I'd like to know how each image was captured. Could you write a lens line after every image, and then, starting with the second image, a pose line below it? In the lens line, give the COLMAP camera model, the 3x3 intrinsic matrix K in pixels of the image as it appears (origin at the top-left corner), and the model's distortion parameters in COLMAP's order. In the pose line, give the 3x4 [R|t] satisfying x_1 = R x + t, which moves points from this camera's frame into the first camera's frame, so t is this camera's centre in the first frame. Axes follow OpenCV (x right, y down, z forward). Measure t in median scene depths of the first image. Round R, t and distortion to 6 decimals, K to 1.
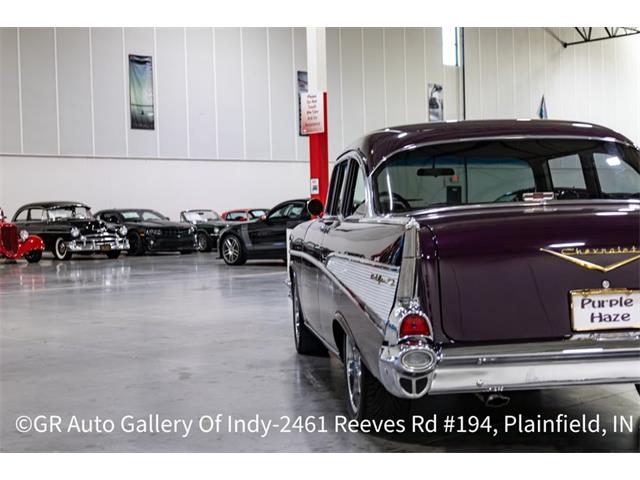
lens RADIAL K [[1068.1, 0, 320.0], [0, 1068.1, 240.0], [0, 0, 1]] dist [-0.005562, 0.022512]
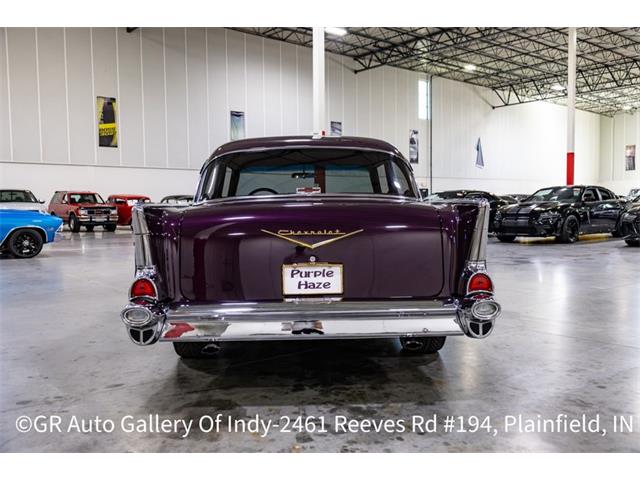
lens RADIAL K [[594.1, 0, 320.0], [0, 594.1, 240.0], [0, 0, 1]] dist [0.004922, 0.005860]
pose [[0.996601, 0.023150, -0.079061, 0.201665], [-0.020373, 0.999153, 0.035757, -0.003758], [0.079822, -0.034025, 0.996228, 0.182945]]
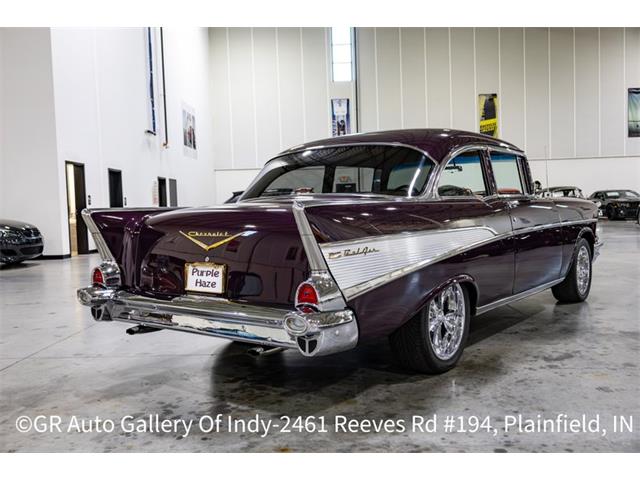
lens RADIAL K [[594.1, 0, 320.0], [0, 594.1, 240.0], [0, 0, 1]] dist [0.004922, 0.005860]
pose [[0.701819, 0.043979, -0.710996, 0.546615], [-0.004581, 0.998350, 0.057232, -0.015745], [0.712340, -0.036910, 0.700863, 0.351173]]
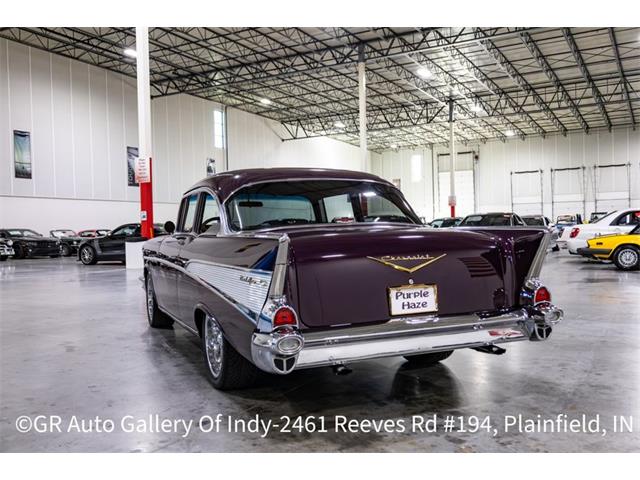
lens RADIAL K [[594.1, 0, 320.0], [0, 594.1, 240.0], [0, 0, 1]] dist [0.004922, 0.005860]
pose [[0.954542, 0.003305, 0.298057, -0.048371], [0.000959, 0.999899, -0.014157, -0.001359], [-0.298074, 0.013800, 0.954443, 0.175906]]
